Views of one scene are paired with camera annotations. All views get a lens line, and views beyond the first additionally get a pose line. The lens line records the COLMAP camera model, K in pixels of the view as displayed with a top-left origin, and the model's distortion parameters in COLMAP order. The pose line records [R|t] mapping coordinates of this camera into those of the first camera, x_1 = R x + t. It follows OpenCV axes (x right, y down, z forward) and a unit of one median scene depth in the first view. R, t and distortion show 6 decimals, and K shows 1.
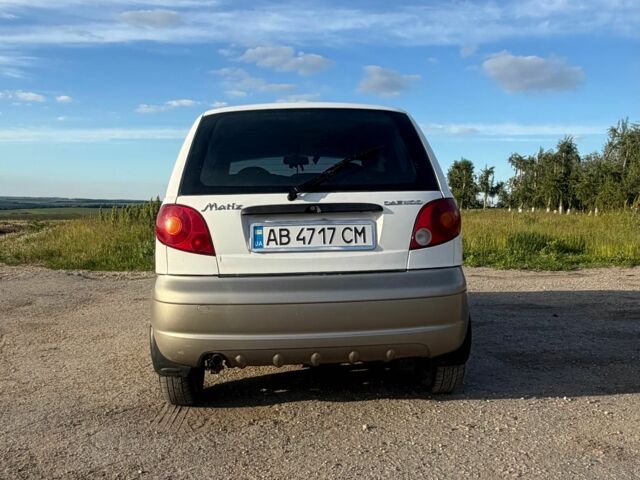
lens RADIAL K [[617.8, 0, 320.0], [0, 617.8, 240.0], [0, 0, 1]] dist [-0.008446, 0.001659]
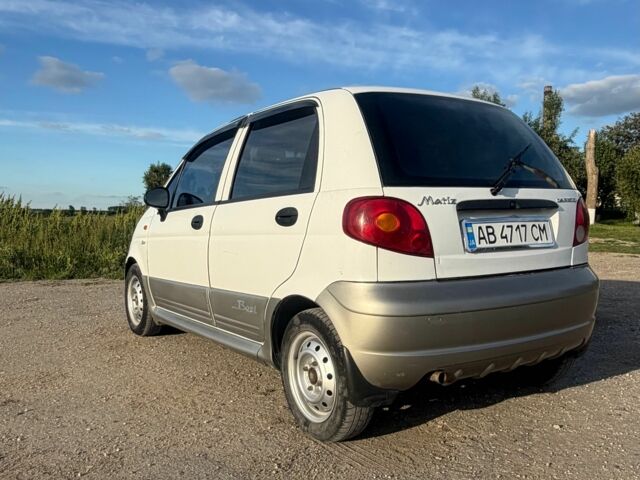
lens RADIAL K [[617.8, 0, 320.0], [0, 617.8, 240.0], [0, 0, 1]] dist [-0.008446, 0.001659]
pose [[0.863698, -0.012927, 0.503843, -0.729937], [0.017423, 0.999839, -0.004215, 0.002157], [-0.503708, 0.012419, 0.863785, 0.329270]]
